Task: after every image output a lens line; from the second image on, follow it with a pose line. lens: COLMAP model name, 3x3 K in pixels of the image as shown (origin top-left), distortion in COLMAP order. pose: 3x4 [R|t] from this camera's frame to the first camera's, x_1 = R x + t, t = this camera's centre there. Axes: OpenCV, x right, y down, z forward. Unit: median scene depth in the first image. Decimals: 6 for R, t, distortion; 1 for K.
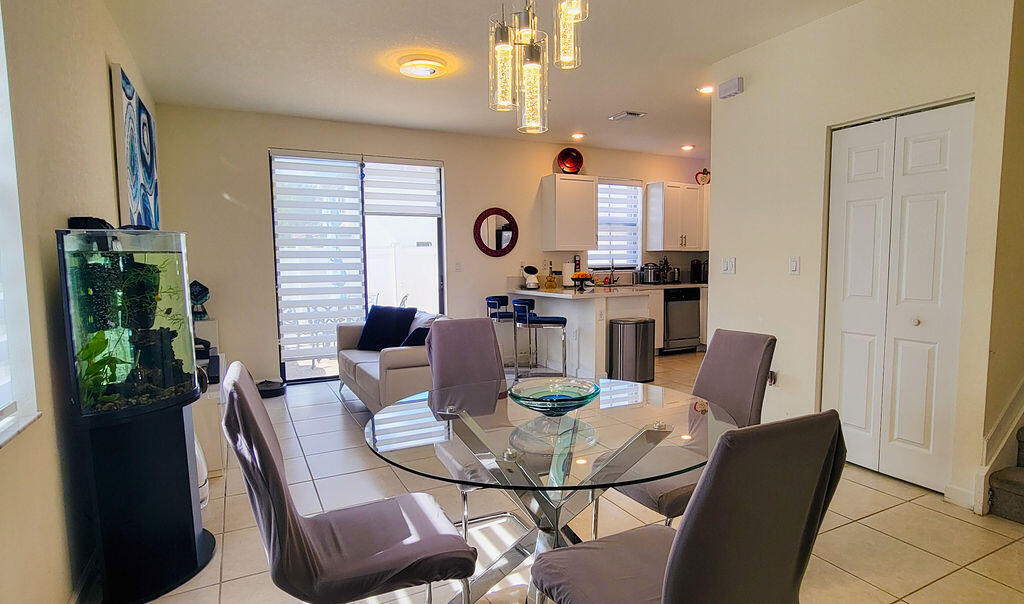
lens RADIAL K [[552.0, 0, 528.4], [0, 552.0, 308.0], [0, 0, 1]] dist [0.000377, 0.000634]
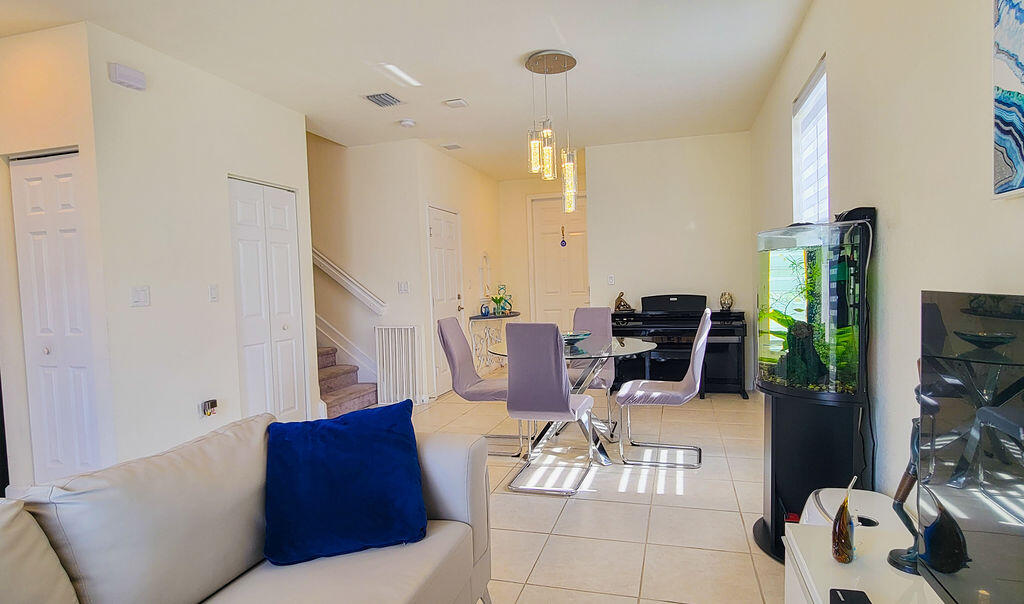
lens RADIAL K [[552.1, 0, 527.4], [0, 552.1, 307.5], [0, 0, 1]] dist [-0.003151, 0.003640]
pose [[-0.730452, 0.003449, 0.682955, -0.602294], [0.100790, 0.989582, 0.102802, -0.087327], [-0.675486, 0.143927, -0.723190, 1.227356]]
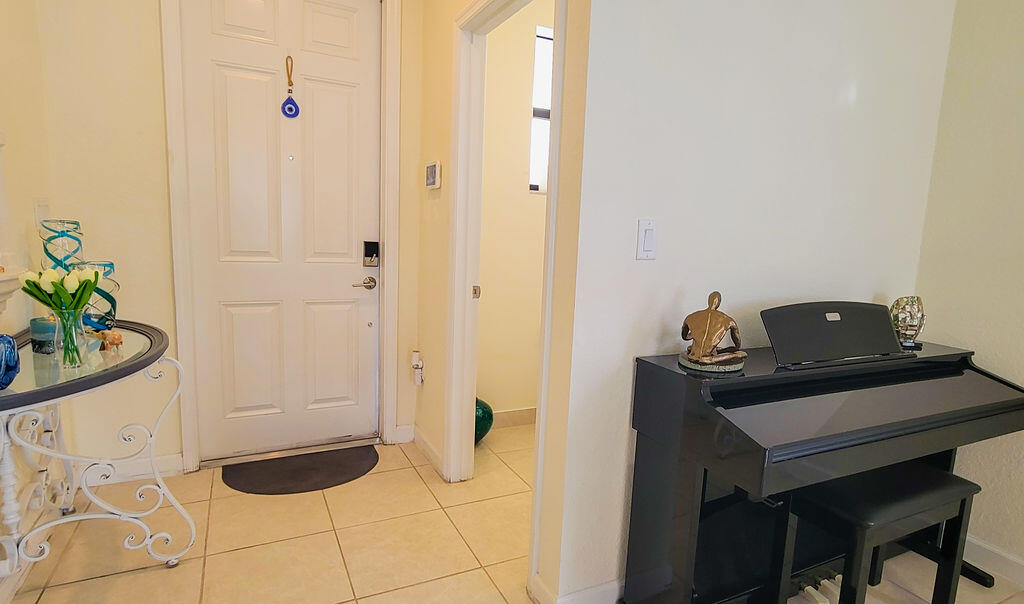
lens RADIAL K [[549.4, 0, 512.0], [0, 549.4, 302.0], [0, 0, 1]] dist [-0.001949, 0.002681]
pose [[-0.999204, -0.034005, 0.020873, 0.377512], [-0.028460, 0.974064, 0.224477, -0.026547], [-0.027965, 0.223704, -0.974256, 0.354477]]
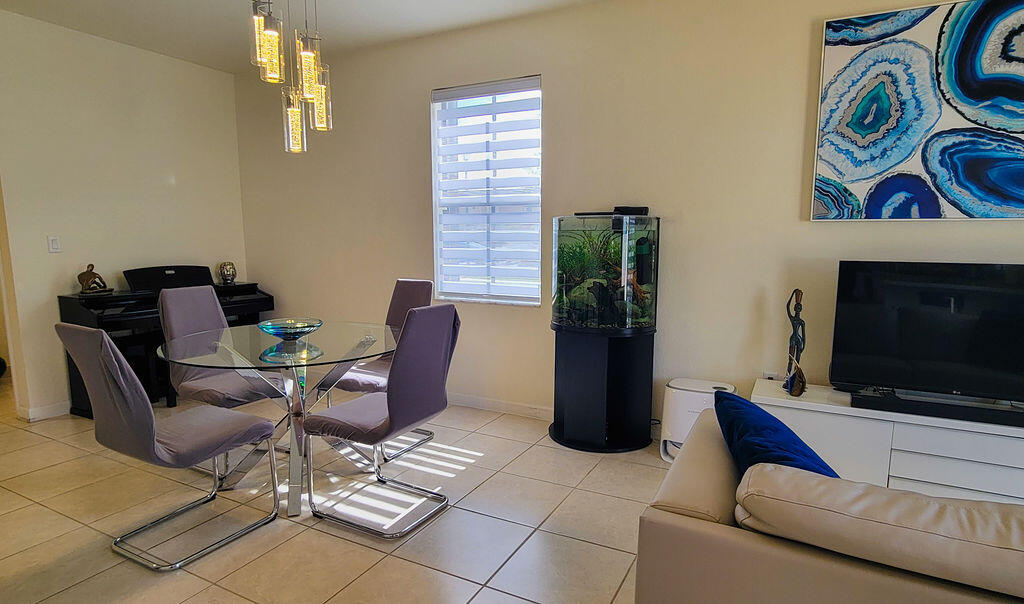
lens RADIAL K [[552.3, 0, 524.8], [0, 552.3, 308.5], [0, 0, 1]] dist [-0.006224, 0.002681]
pose [[-0.814429, 0.087414, -0.573641, 0.178159], [-0.045785, 0.975825, 0.213704, -0.115785], [0.578454, 0.200311, -0.790738, 1.196329]]
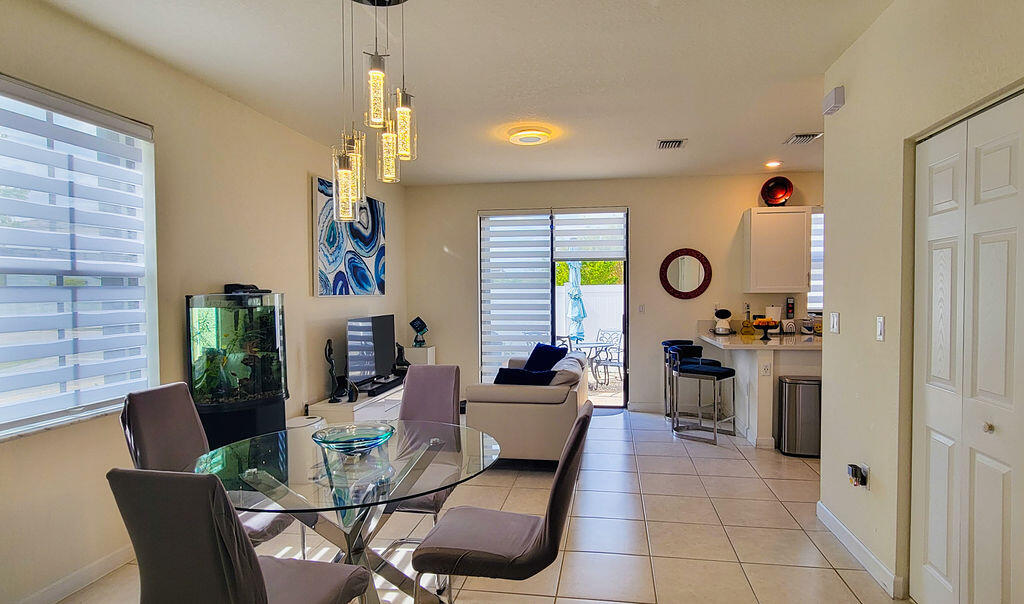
lens RADIAL K [[552.3, 0, 524.8], [0, 552.3, 308.5], [0, 0, 1]] dist [-0.006224, 0.002681]
pose [[0.802902, 0.022659, -0.595680, 0.484910], [-0.054671, 0.997865, -0.035733, -0.045742], [0.593598, 0.061256, 0.802427, 0.115744]]
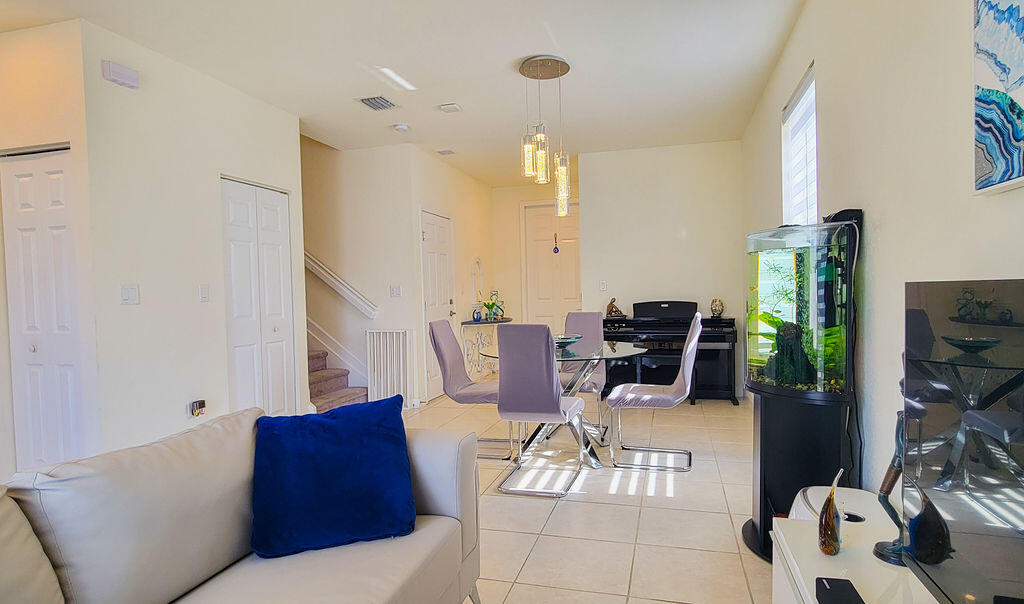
lens RADIAL K [[552.1, 0, 527.4], [0, 552.1, 307.5], [0, 0, 1]] dist [-0.003151, 0.003640]
pose [[-0.739701, 0.008715, 0.672880, -0.604803], [0.090908, 0.992044, 0.087088, -0.075832], [-0.666767, 0.125589, -0.734608, 1.229929]]
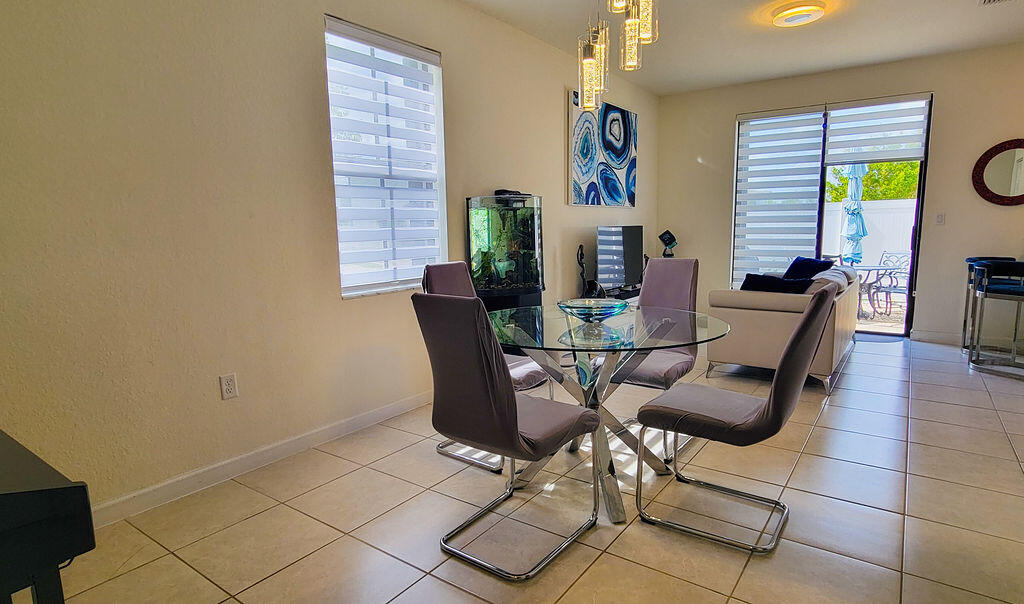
lens RADIAL K [[552.1, 0, 527.4], [0, 552.1, 307.5], [0, 0, 1]] dist [-0.003151, 0.003640]
pose [[0.462983, 0.135357, -0.875971, 0.531157], [-0.069402, 0.990773, 0.116414, 0.004811], [0.883646, 0.006896, 0.468105, 0.110278]]
